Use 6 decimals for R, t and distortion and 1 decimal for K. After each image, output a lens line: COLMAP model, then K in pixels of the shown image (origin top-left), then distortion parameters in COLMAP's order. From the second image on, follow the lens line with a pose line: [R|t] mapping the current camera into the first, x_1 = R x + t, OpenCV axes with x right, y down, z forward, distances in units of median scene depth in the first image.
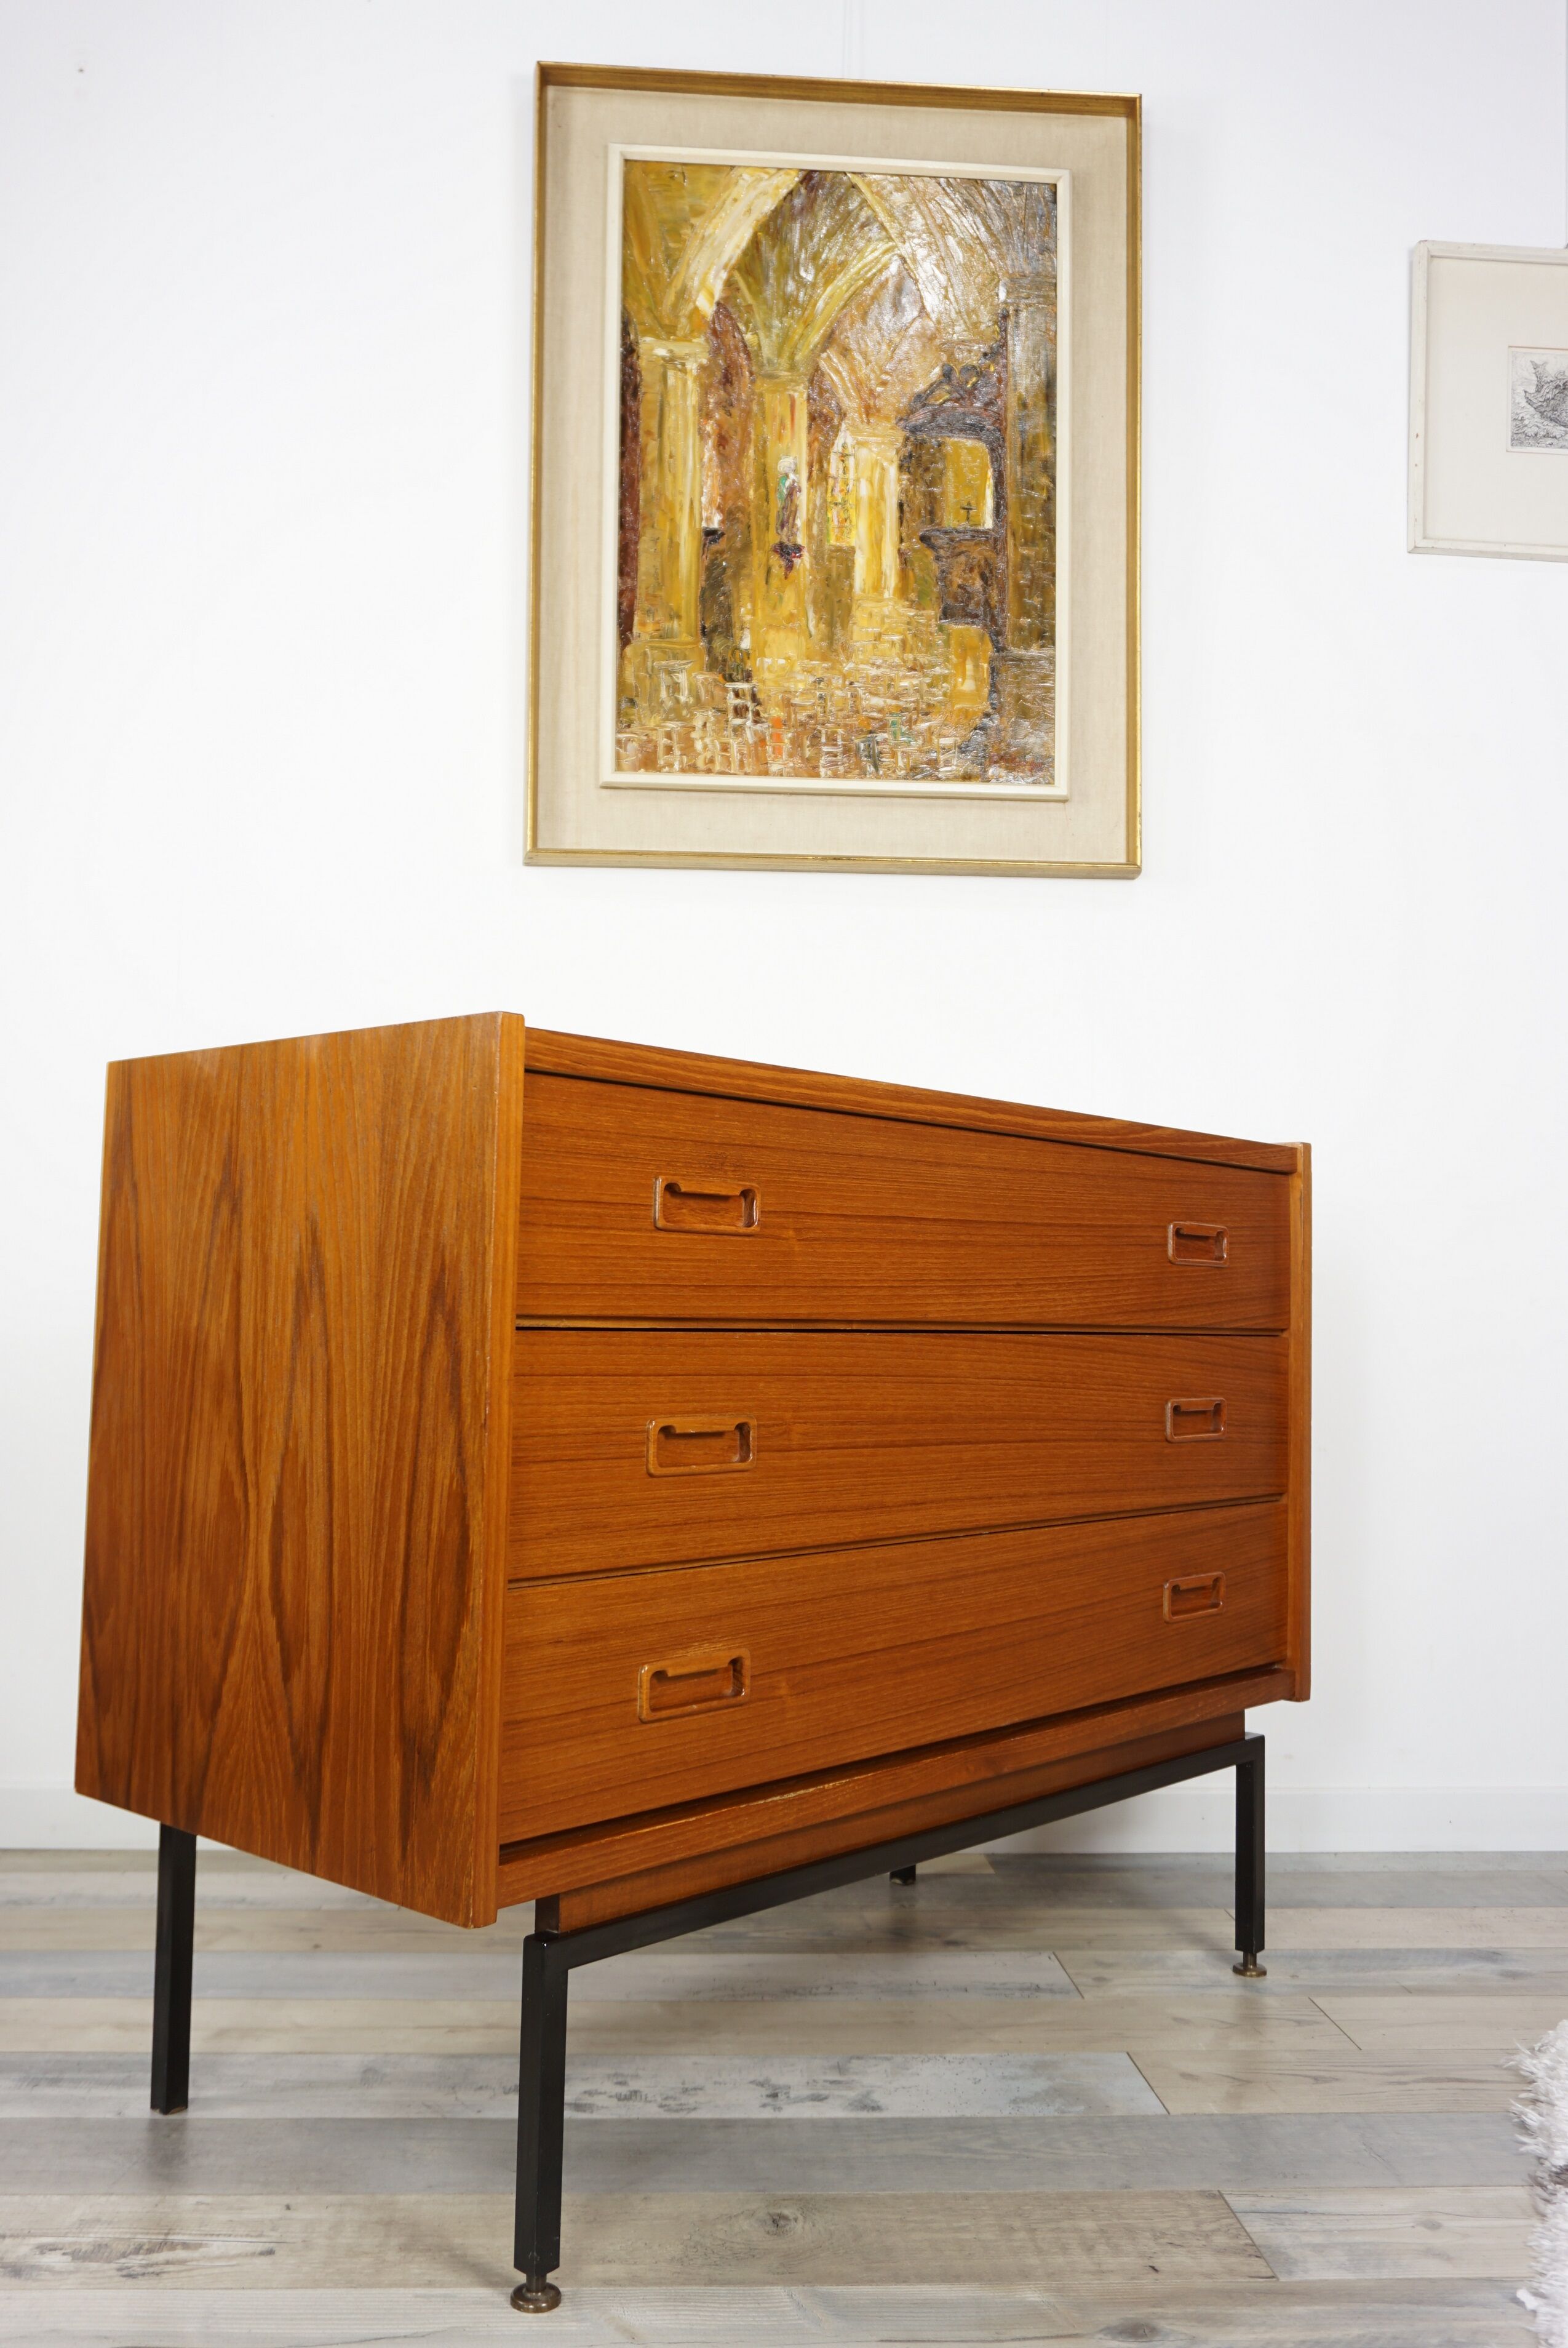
lens RADIAL K [[2028.0, 0, 789.4], [0, 2028.0, 1166.5], [0, 0, 1]] dist [0.018578, -0.026545]
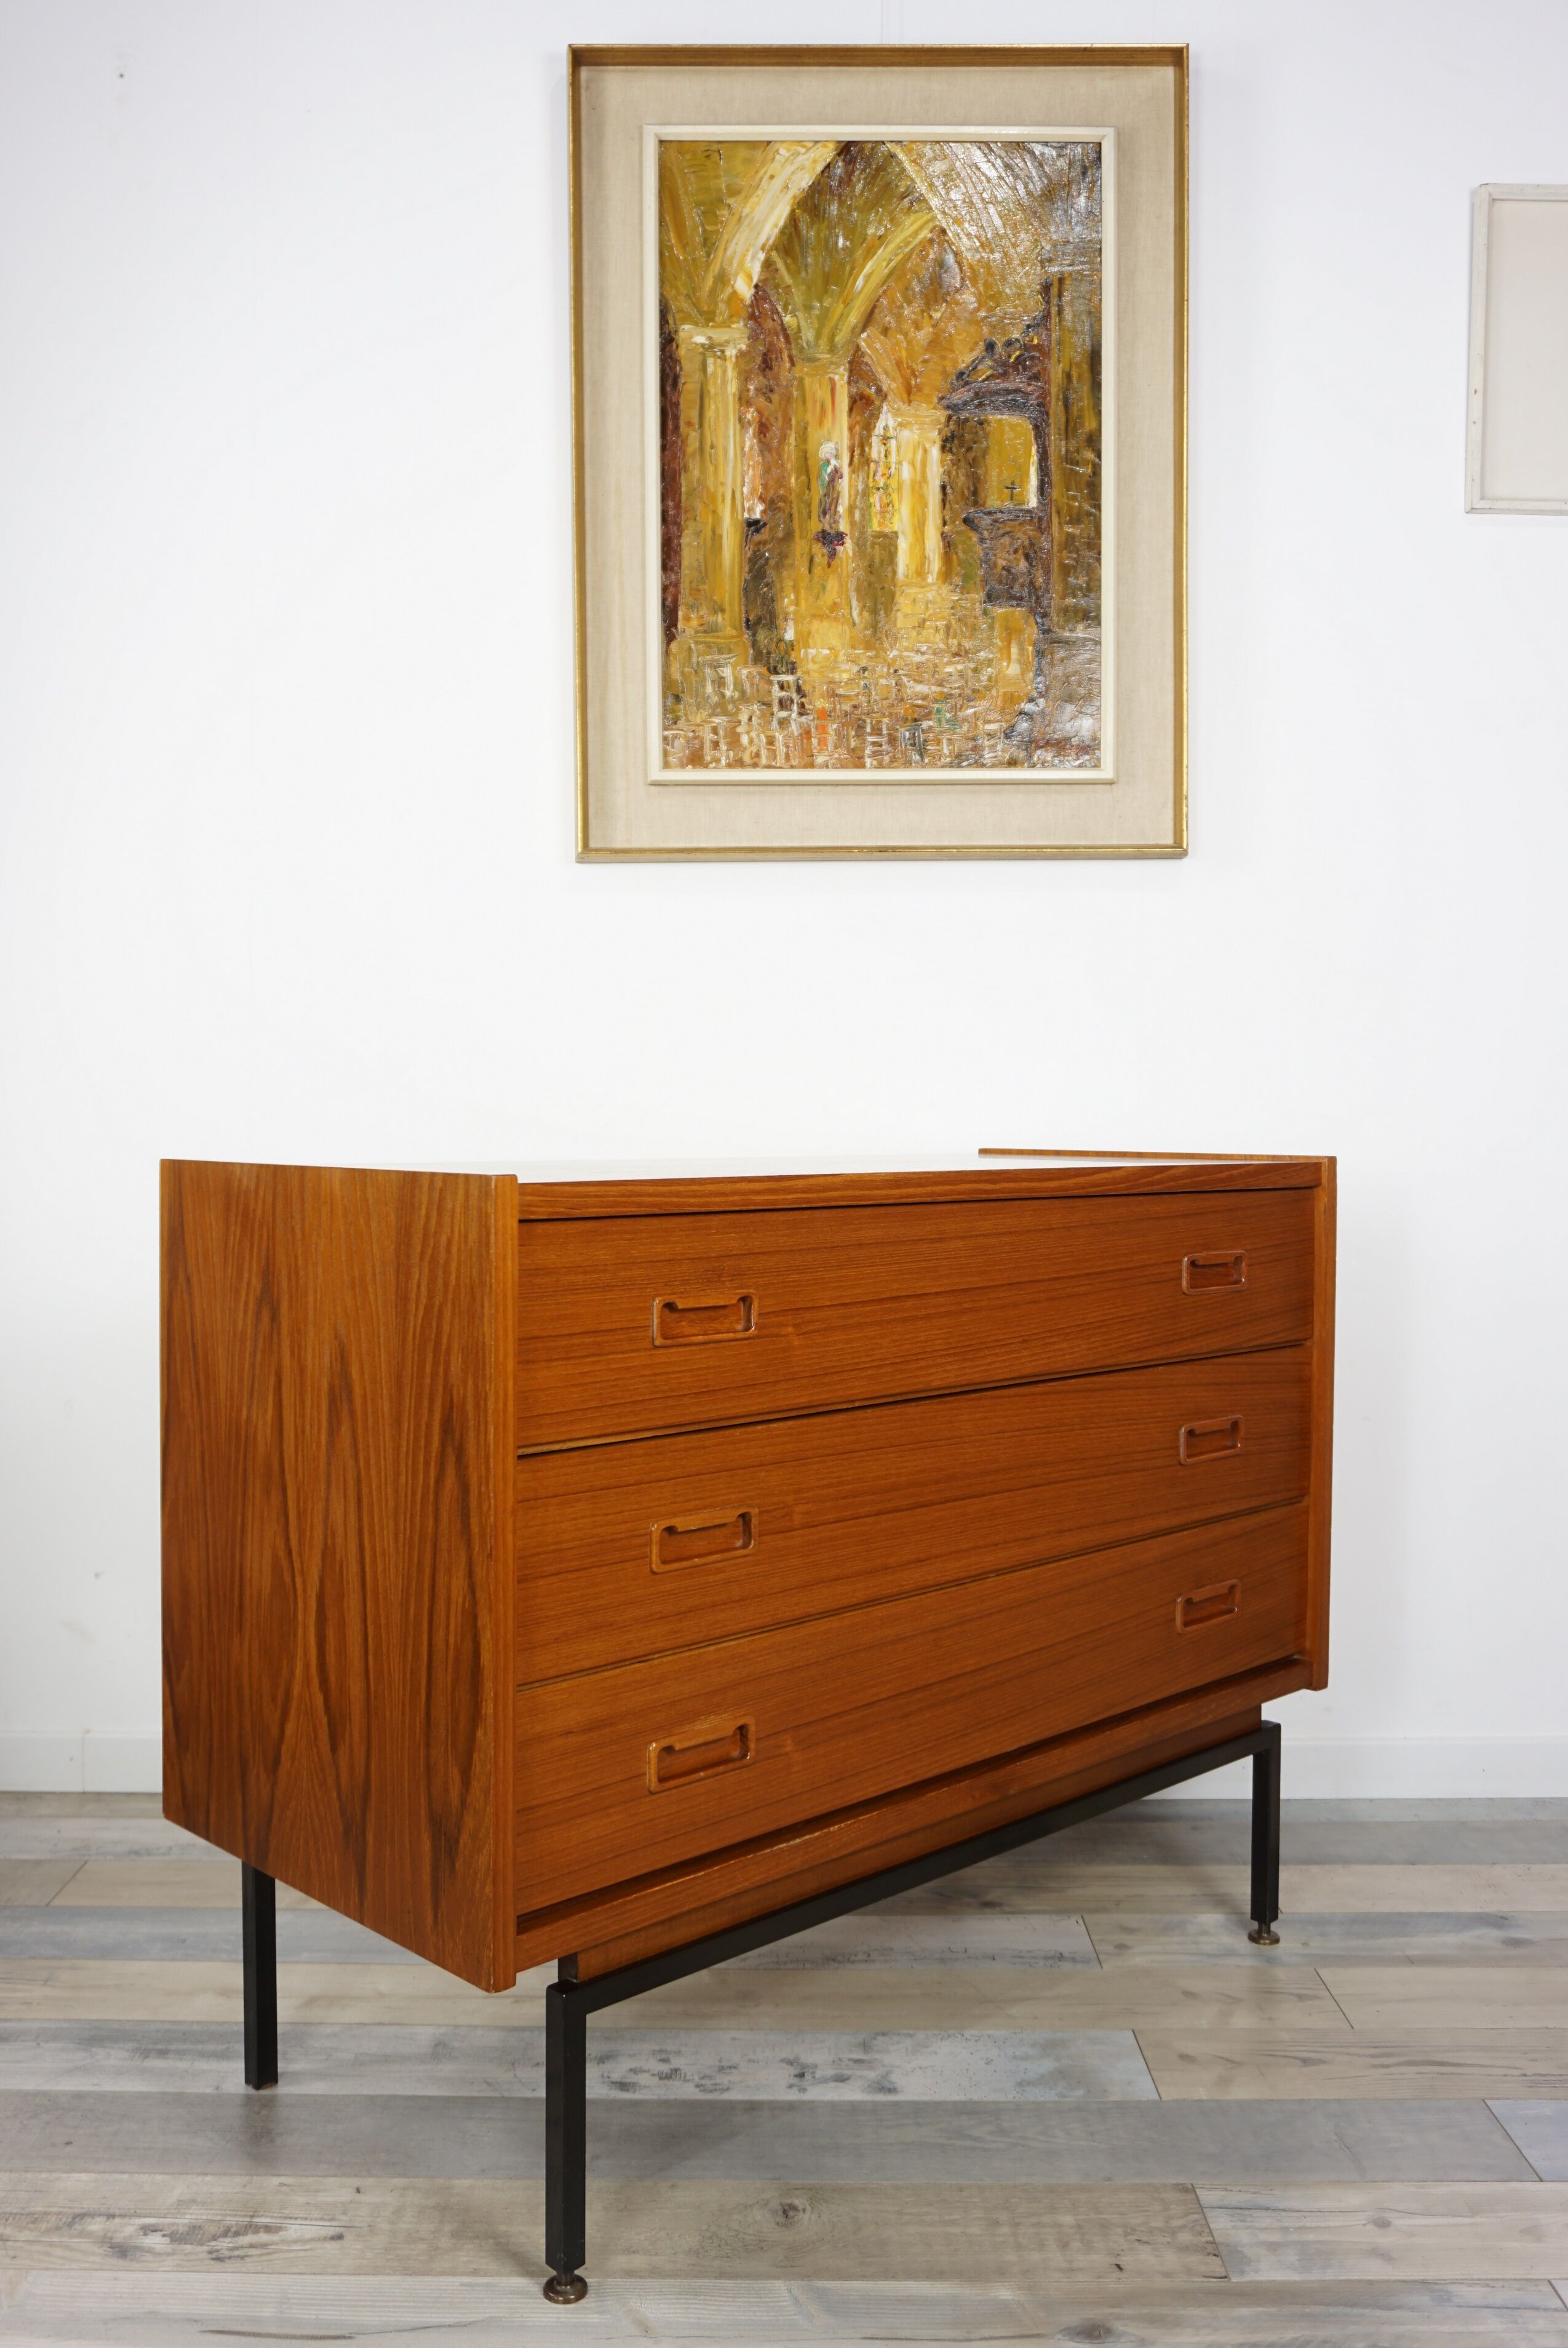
lens RADIAL K [[2064.0, 0, 800.9], [0, 2064.0, 1162.0], [0, 0, 1]] dist [-0.013661, -0.001948]
pose [[0.997777, -0.011306, -0.065681, 0.075127], [0.017801, 0.994913, 0.099156, -0.154564], [0.064226, -0.100105, 0.992902, -0.061747]]
